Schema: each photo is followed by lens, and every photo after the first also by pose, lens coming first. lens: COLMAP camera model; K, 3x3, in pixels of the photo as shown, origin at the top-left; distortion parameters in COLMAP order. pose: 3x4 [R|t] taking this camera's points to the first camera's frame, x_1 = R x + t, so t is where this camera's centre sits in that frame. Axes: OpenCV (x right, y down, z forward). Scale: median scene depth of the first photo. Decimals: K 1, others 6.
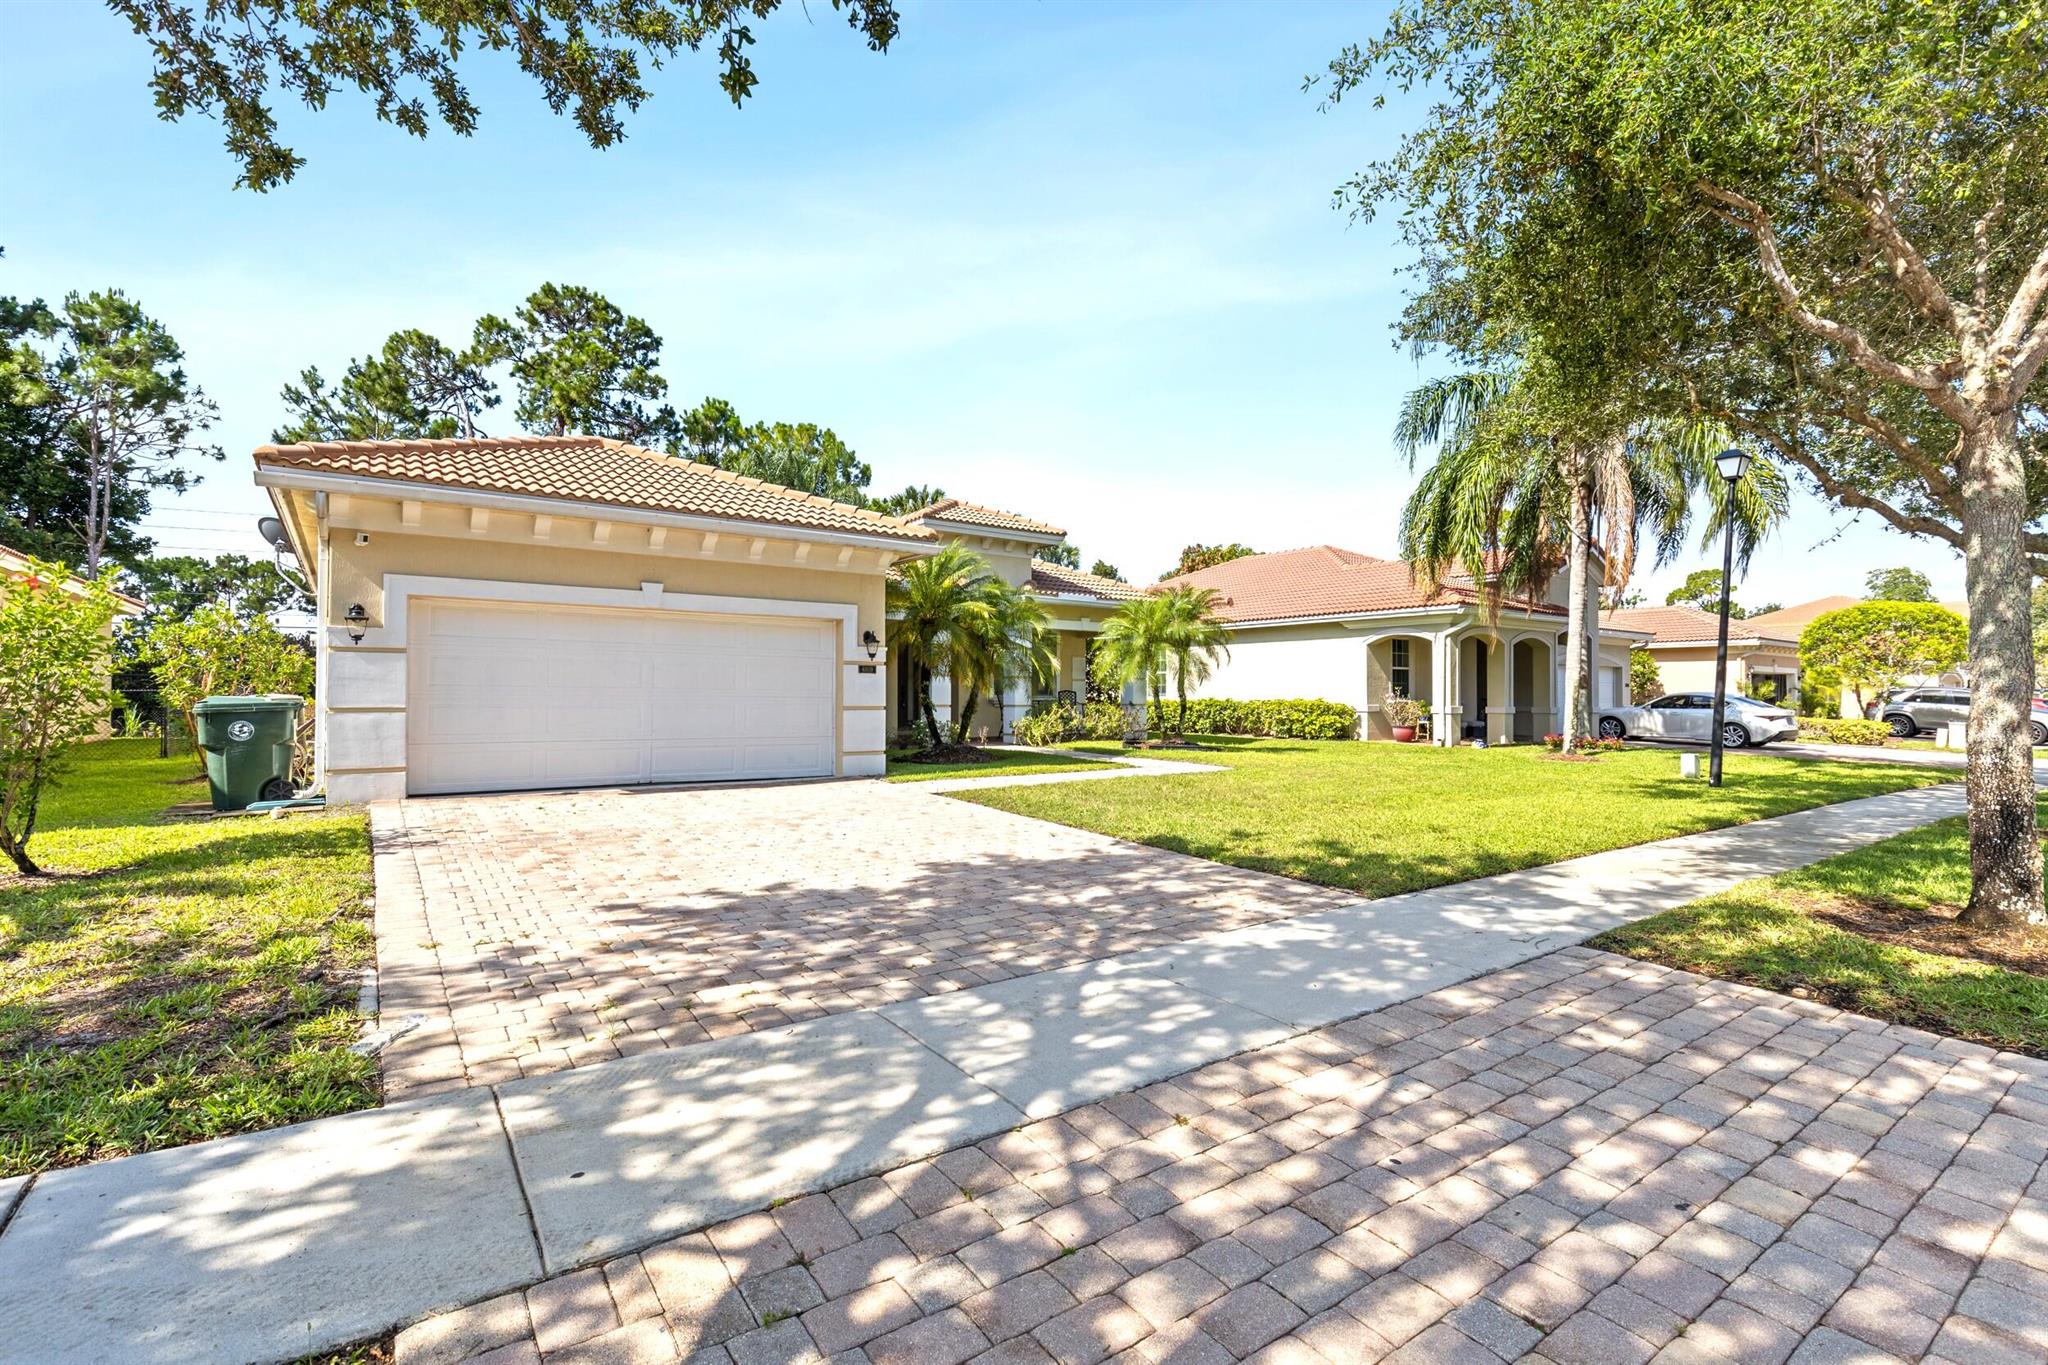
lens RADIAL K [[922.0, 0, 1027.3], [0, 922.0, 690.2], [0, 0, 1]] dist [0.002763, 0.001280]
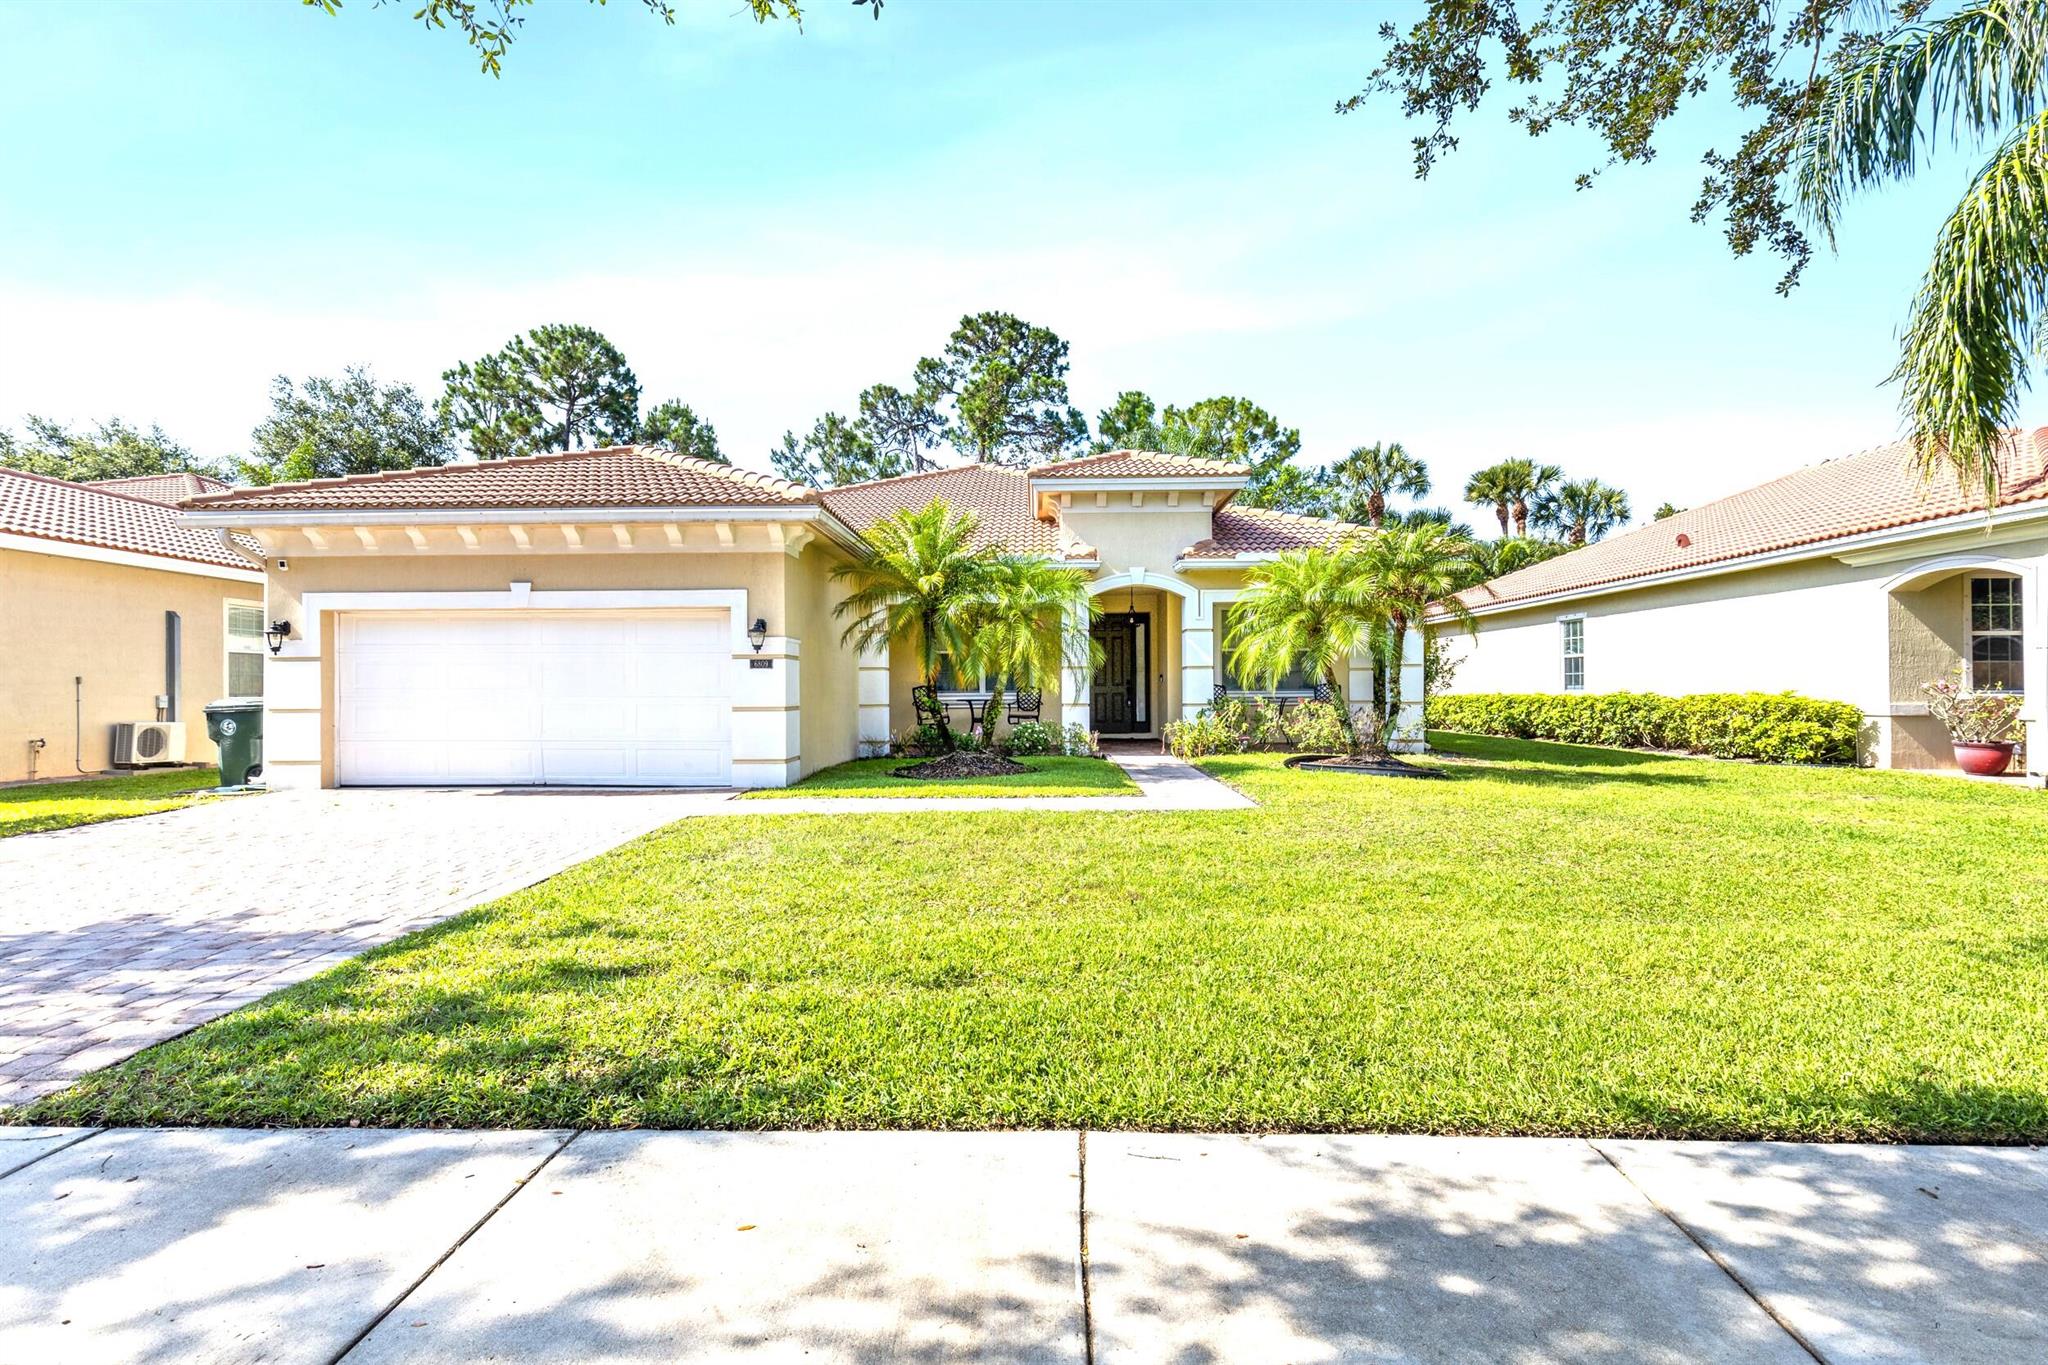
lens RADIAL K [[922.0, 0, 1013.9], [0, 922.0, 691.8], [0, 0, 1]] dist [0.002763, 0.001280]
pose [[0.794446, -0.007511, -0.607288, 0.264962], [0.011893, 0.999924, 0.003192, 0.001552], [0.607218, -0.009758, 0.794475, 0.232432]]
